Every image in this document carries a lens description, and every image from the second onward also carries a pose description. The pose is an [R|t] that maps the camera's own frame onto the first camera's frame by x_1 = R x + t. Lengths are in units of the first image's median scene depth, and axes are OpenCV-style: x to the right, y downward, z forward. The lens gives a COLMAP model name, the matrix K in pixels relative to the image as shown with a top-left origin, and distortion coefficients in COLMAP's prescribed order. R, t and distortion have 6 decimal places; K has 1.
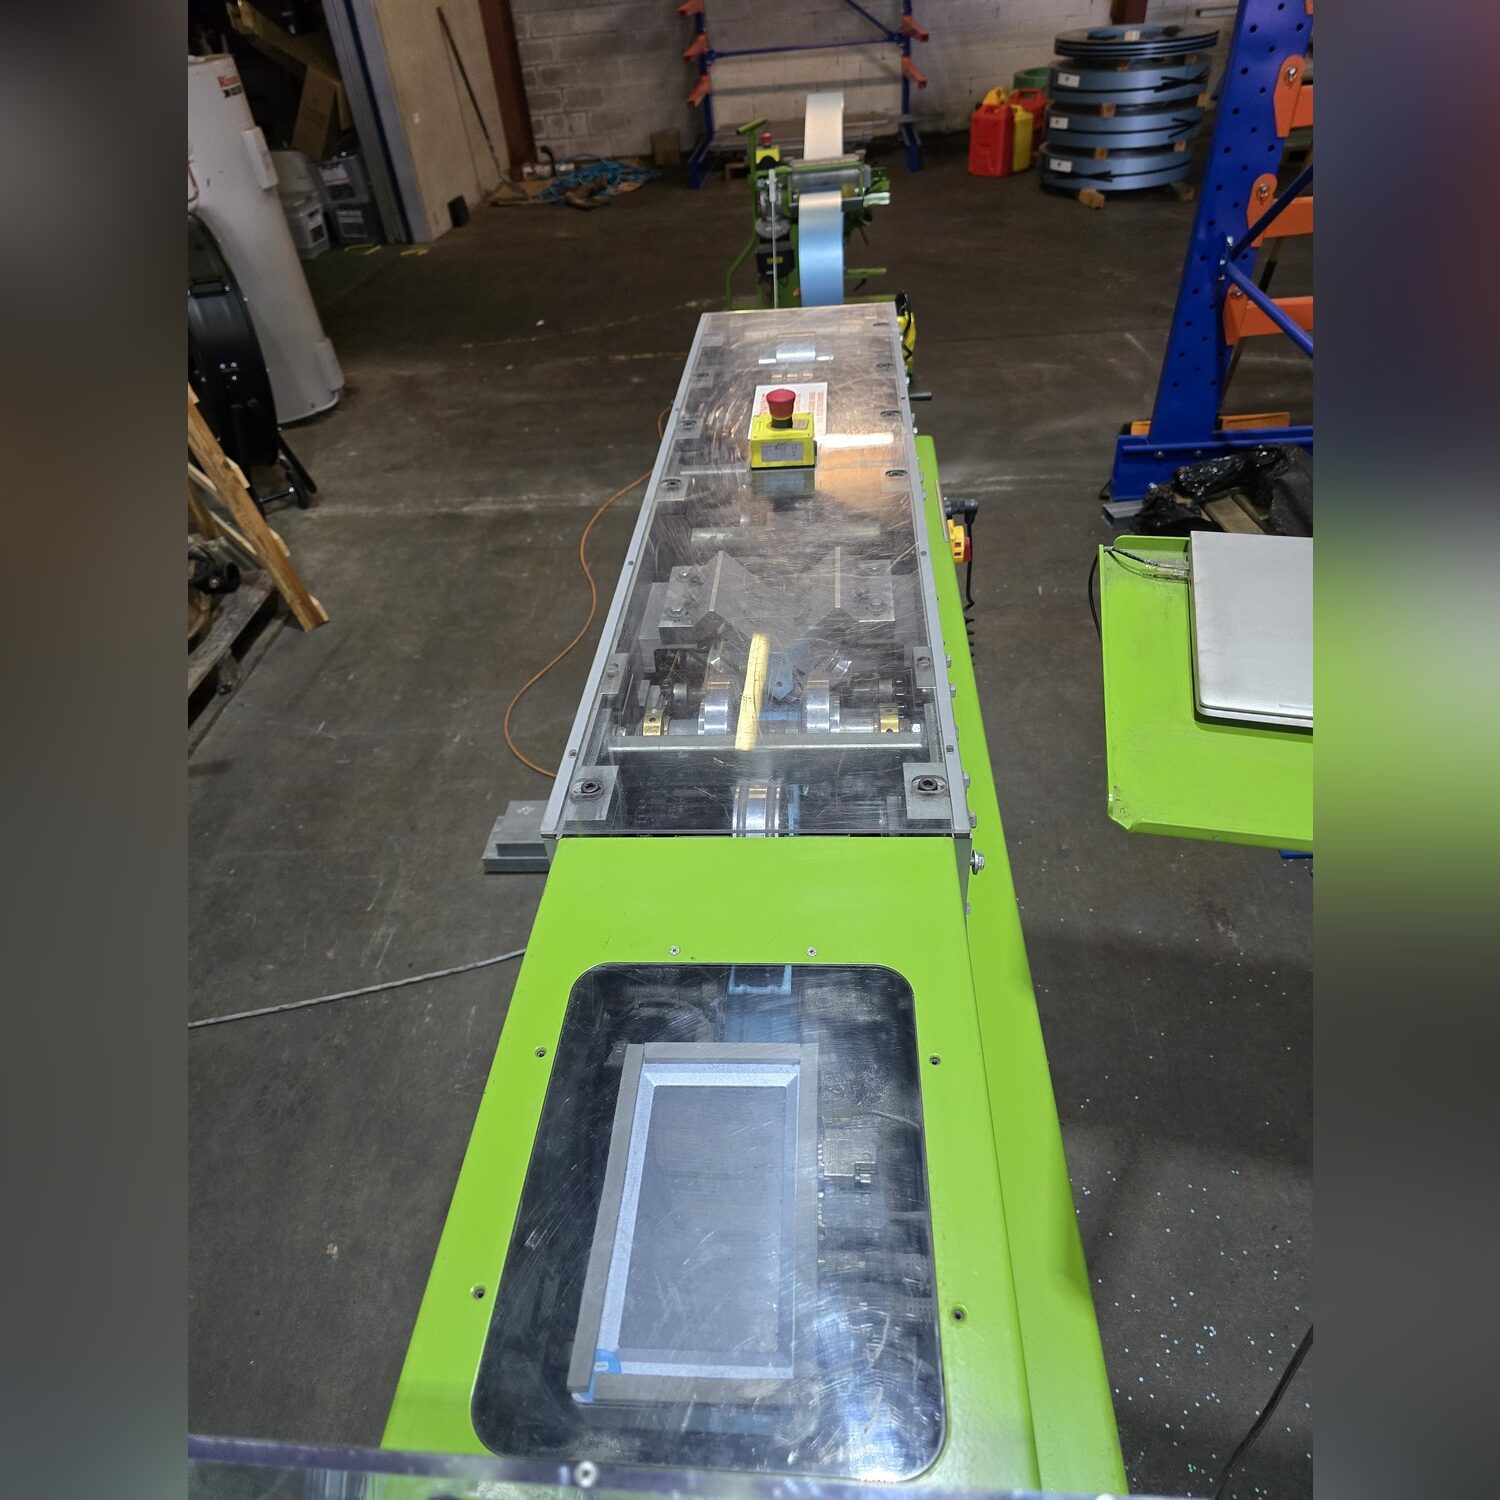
lens RADIAL K [[1007.8, 0, 745.0], [0, 1007.8, 723.8], [0, 0, 1]] dist [0.086714, -0.090185]
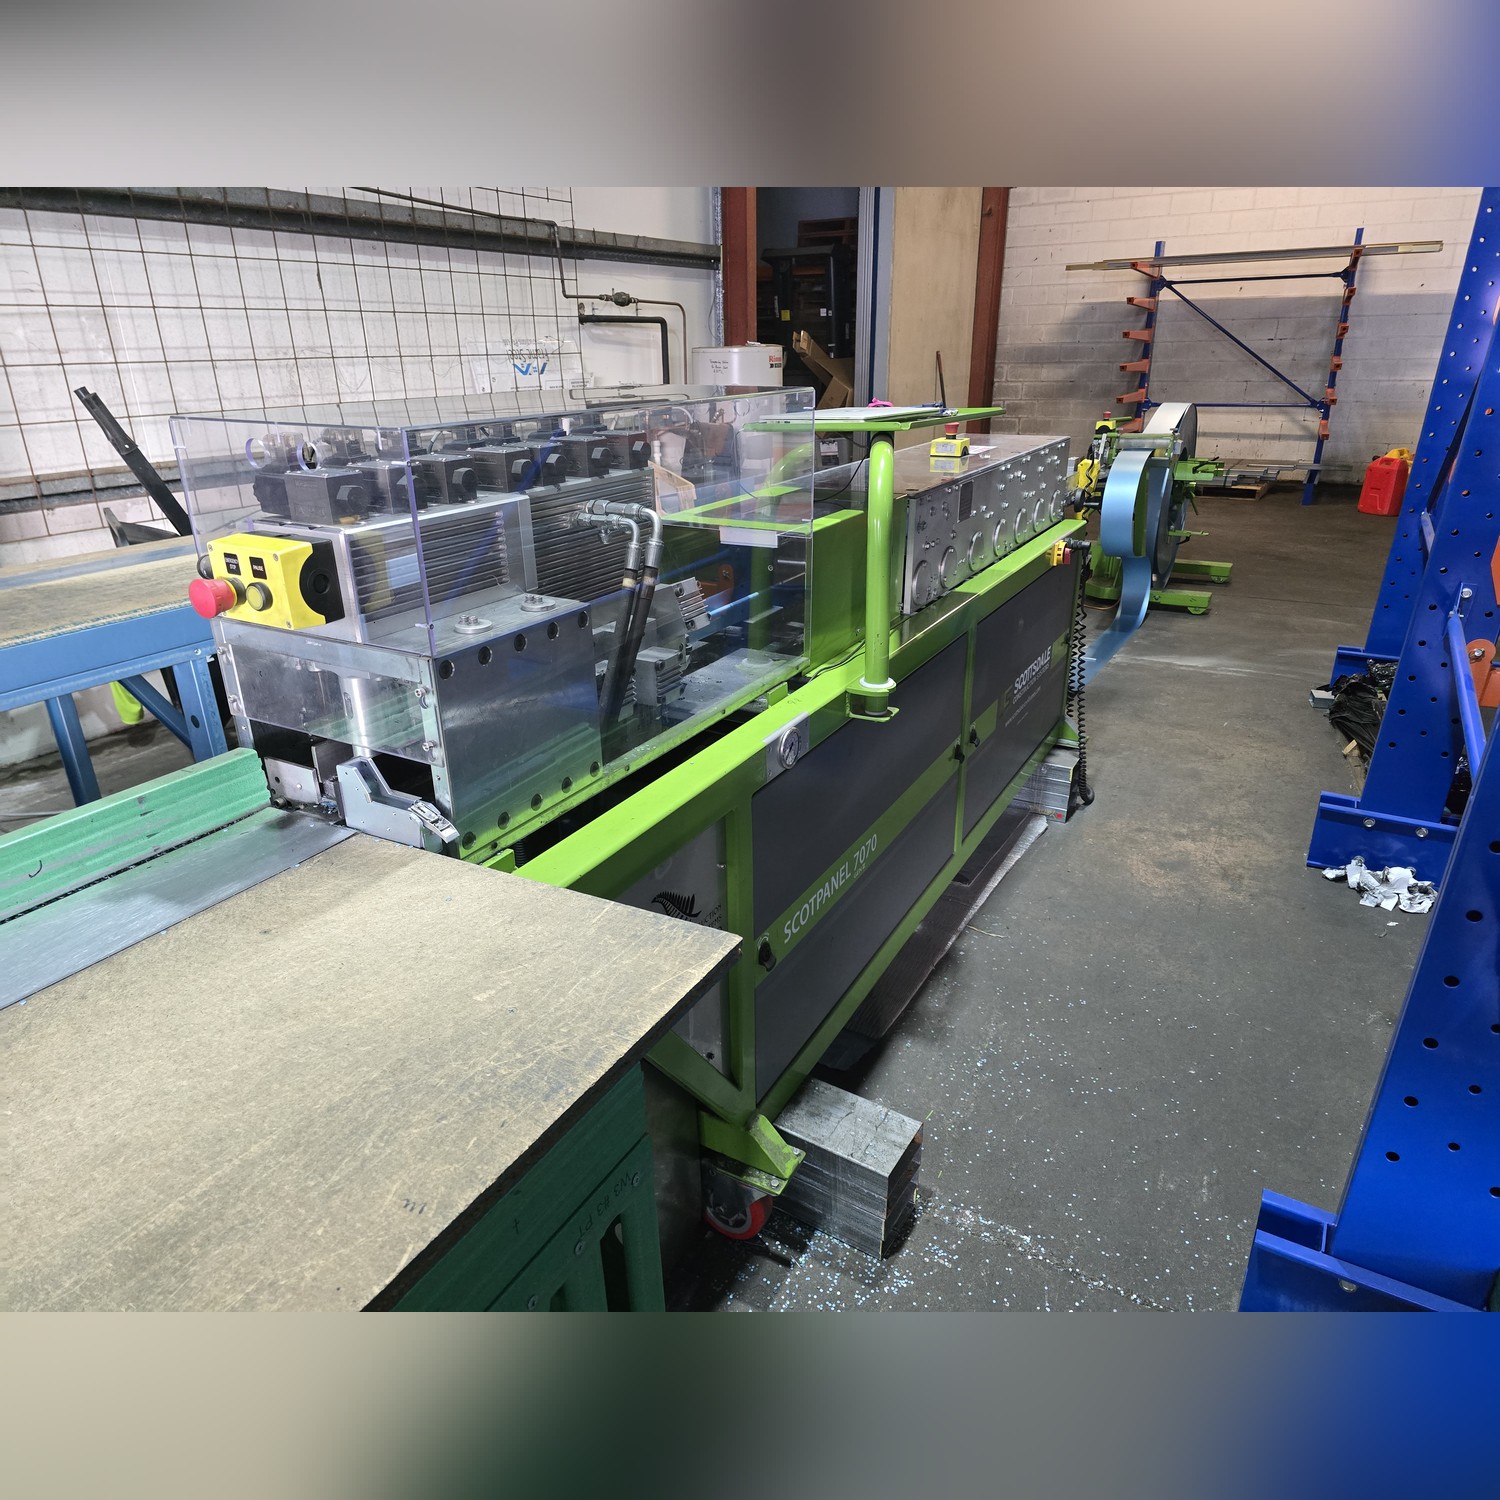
lens RADIAL K [[1007.8, 0, 745.0], [0, 1007.8, 723.8], [0, 0, 1]] dist [0.086714, -0.090185]
pose [[0.898126, 0.221409, -0.379930, 0.086911], [-0.320168, 0.921502, -0.219835, 0.124712], [0.301433, 0.319081, 0.898513, -0.120012]]
